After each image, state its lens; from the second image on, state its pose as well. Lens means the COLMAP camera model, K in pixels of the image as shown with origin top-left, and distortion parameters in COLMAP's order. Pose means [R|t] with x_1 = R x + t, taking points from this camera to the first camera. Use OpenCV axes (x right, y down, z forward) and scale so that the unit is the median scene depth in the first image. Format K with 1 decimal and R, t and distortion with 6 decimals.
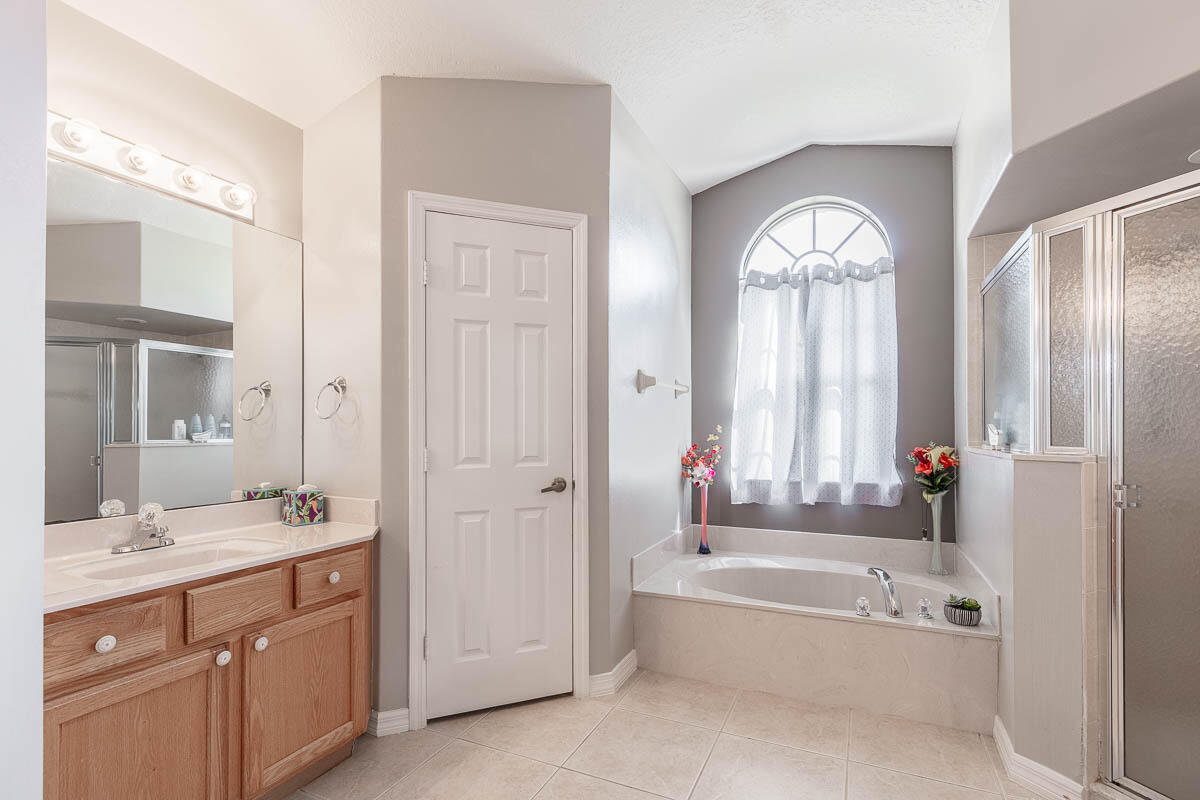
lens RADIAL K [[547.5, 0, 603.5], [0, 547.5, 426.6], [0, 0, 1]] dist [0.000434, -0.000139]
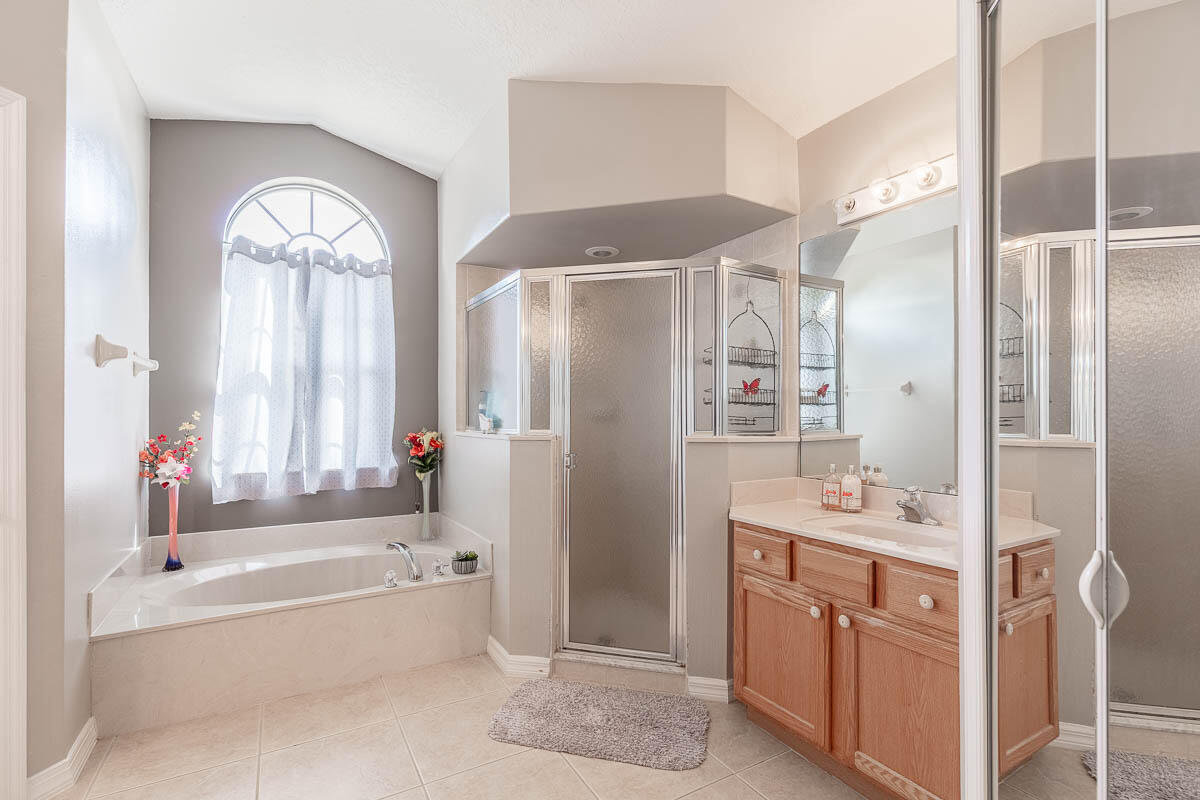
lens RADIAL K [[548.1, 0, 598.0], [0, 548.1, 415.3], [0, 0, 1]] dist [0.001458, -0.000050]
pose [[0.570264, 0.006587, 0.821435, -0.138613], [-0.007969, 0.999965, -0.002486, 0.000550], [-0.821423, -0.005128, 0.570296, 0.025573]]
